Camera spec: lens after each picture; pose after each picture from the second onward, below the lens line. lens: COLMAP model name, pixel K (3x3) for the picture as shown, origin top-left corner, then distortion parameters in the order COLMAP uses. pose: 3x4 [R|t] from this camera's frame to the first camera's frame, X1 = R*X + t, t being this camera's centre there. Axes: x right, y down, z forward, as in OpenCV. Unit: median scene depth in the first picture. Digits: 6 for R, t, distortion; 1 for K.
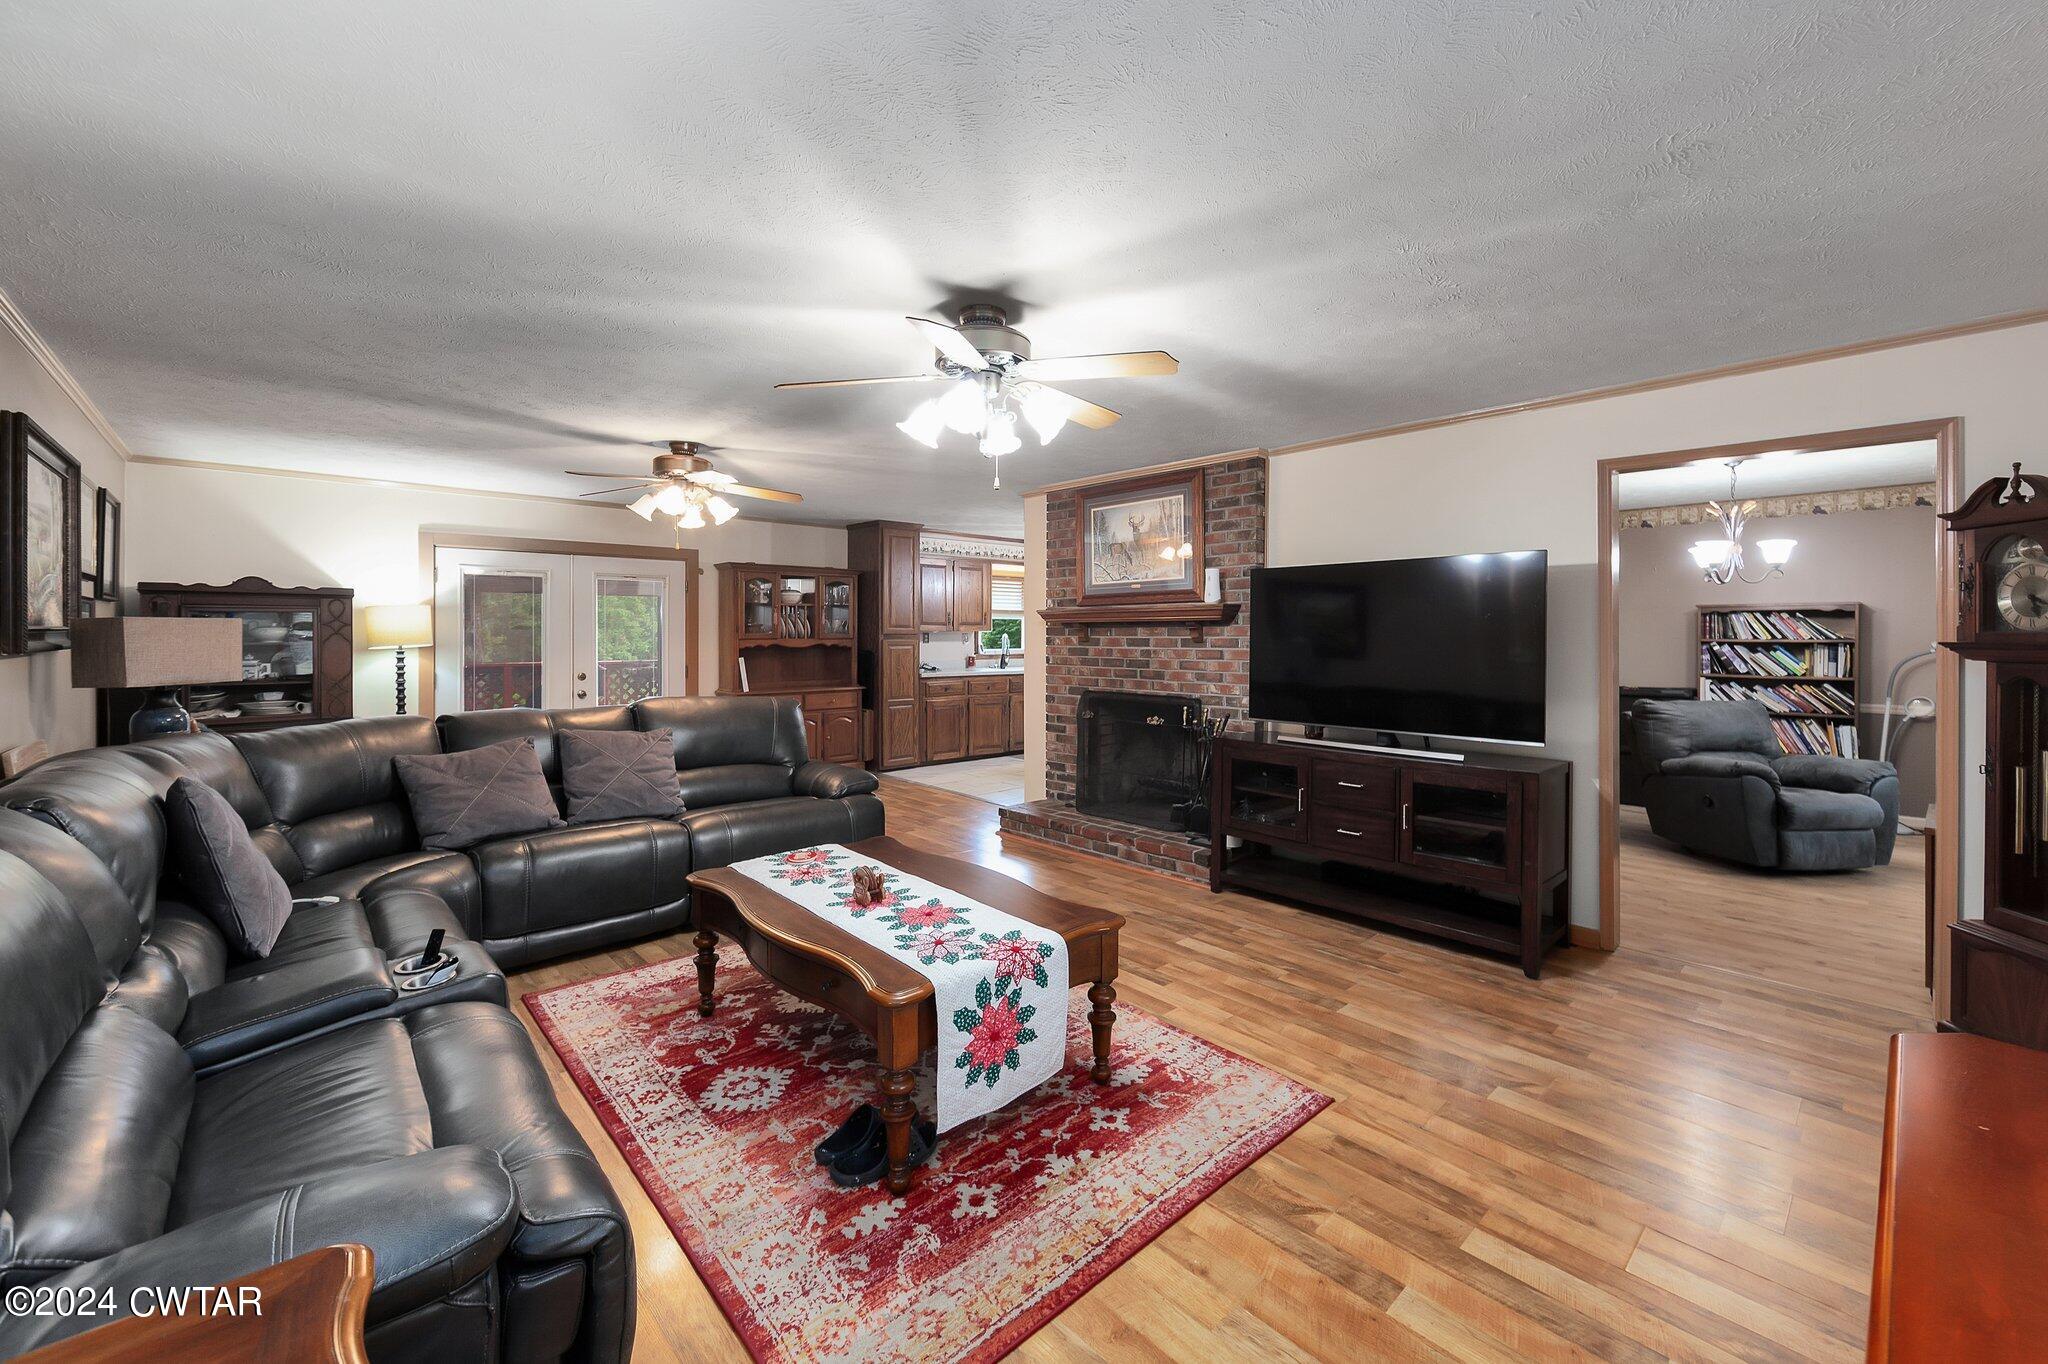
lens RADIAL K [[827.9, 0, 1037.6], [0, 827.9, 640.8], [0, 0, 1]] dist [-0.002924, -0.000148]
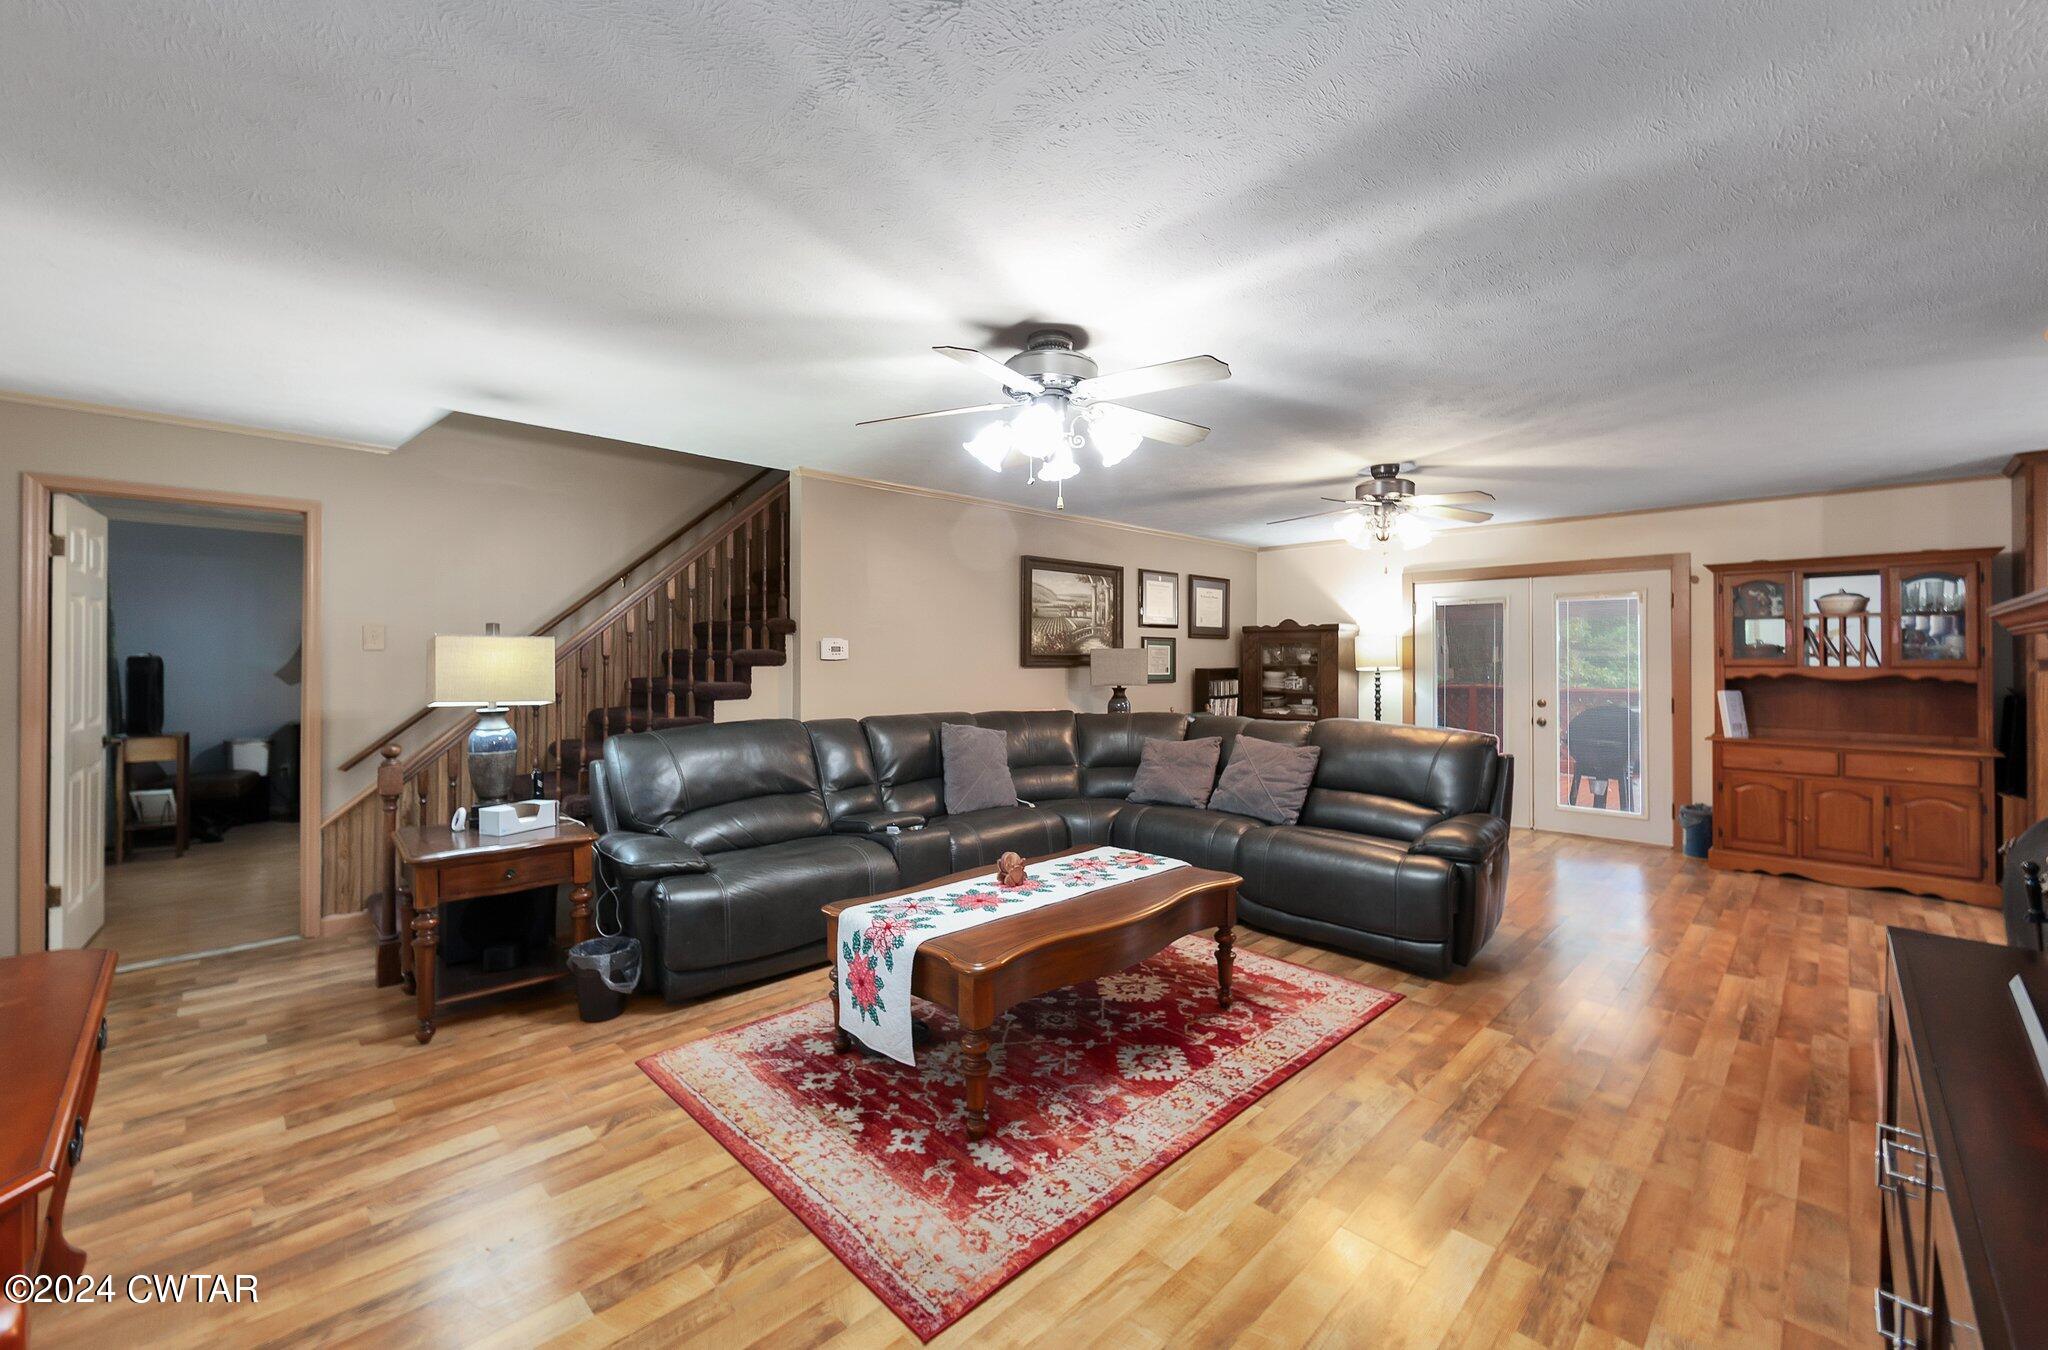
lens RADIAL K [[828.2, 0, 1051.6], [0, 828.2, 651.6], [0, 0, 1]] dist [-0.000404, -0.000147]
pose [[0.042834, -0.008231, -0.999048, 0.978096], [-0.009913, 0.999913, -0.008663, -0.006381], [0.999033, 0.010275, 0.042749, 0.998554]]
